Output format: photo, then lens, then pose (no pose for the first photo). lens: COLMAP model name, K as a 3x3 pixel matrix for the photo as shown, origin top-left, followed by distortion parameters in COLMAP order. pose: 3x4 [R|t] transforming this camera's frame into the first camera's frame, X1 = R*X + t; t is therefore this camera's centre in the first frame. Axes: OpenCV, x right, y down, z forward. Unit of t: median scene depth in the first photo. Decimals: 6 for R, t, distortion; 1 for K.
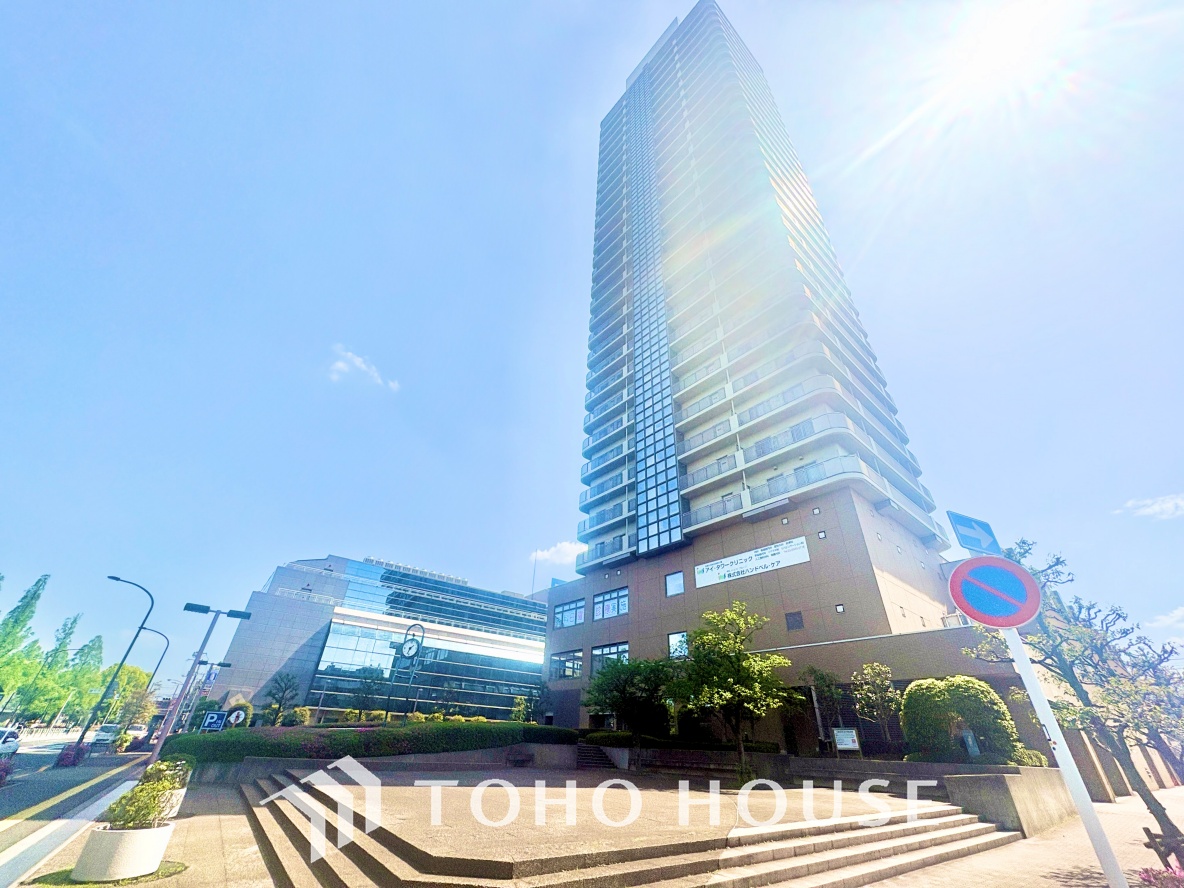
lens RADIAL K [[471.4, 0, 593.5], [0, 471.4, 444.6], [0, 0, 1]] dist [-0.000376, 0.000329]
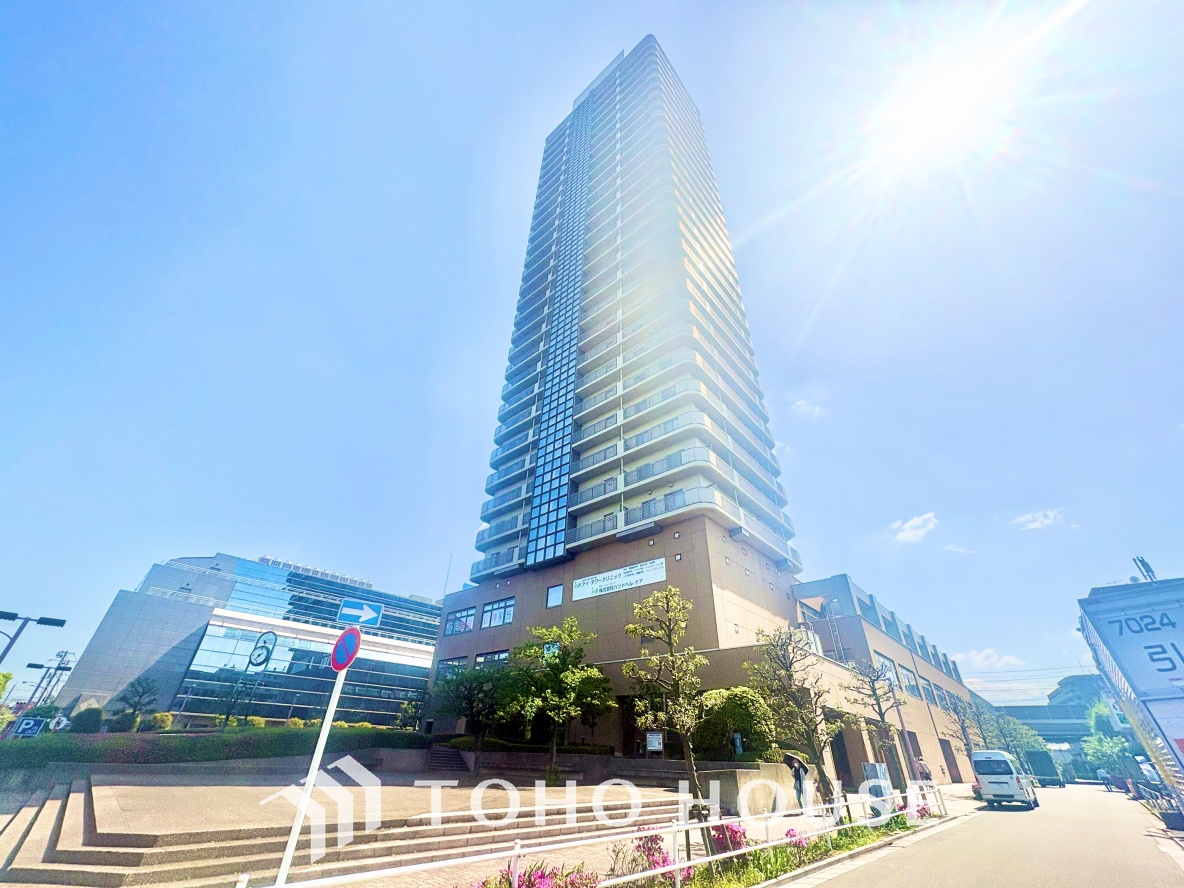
lens RADIAL K [[471.4, 0, 593.4], [0, 471.4, 445.0], [0, 0, 1]] dist [-0.000376, 0.000329]
pose [[0.991362, 0.065715, 0.113504, 0.115717], [-0.064807, 0.997829, -0.011682, -0.036420], [-0.114026, 0.004226, 0.993469, -0.063156]]
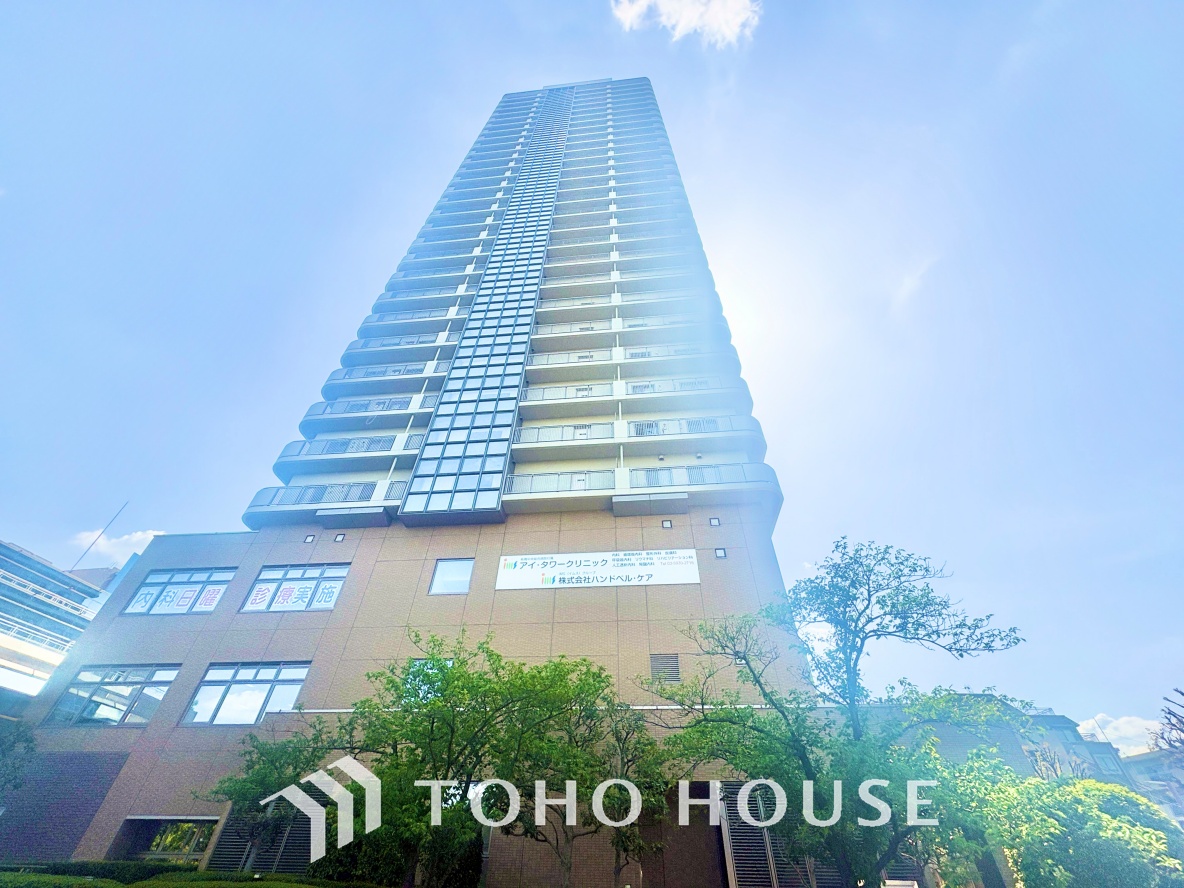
lens RADIAL K [[471.4, 0, 592.5], [0, 471.4, 443.6], [0, 0, 1]] dist [-0.000376, 0.000329]
pose [[0.732674, 0.446016, 0.514061, -0.072542], [-0.362289, 0.895014, -0.260186, 0.239036], [-0.576138, 0.004393, 0.817340, 0.427483]]
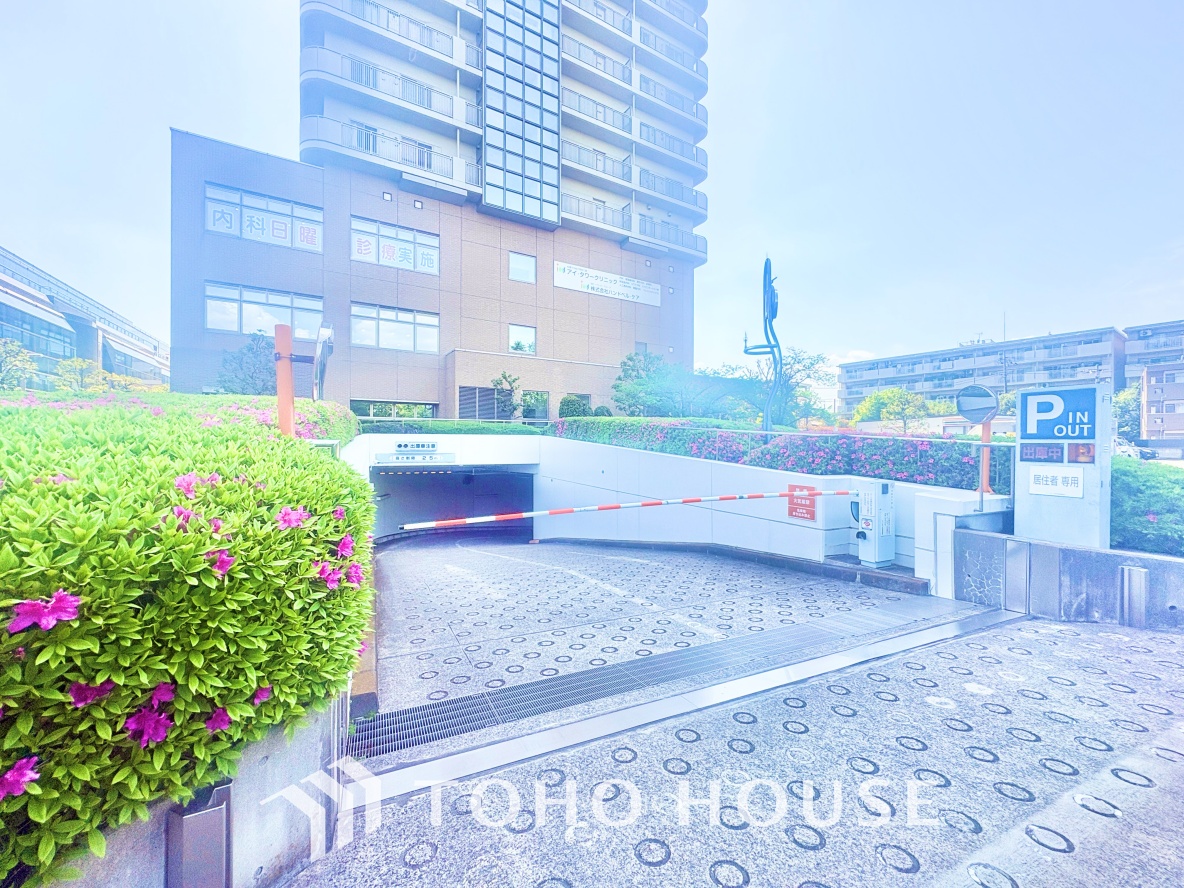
lens RADIAL K [[471.4, 0, 593.6], [0, 471.4, 444.2], [0, 0, 1]] dist [-0.000376, 0.000329]
pose [[0.171302, -0.037421, 0.984508, -0.607249], [-0.534735, 0.835752, 0.124809, 0.382834], [-0.827475, -0.547830, 0.123155, 0.640173]]
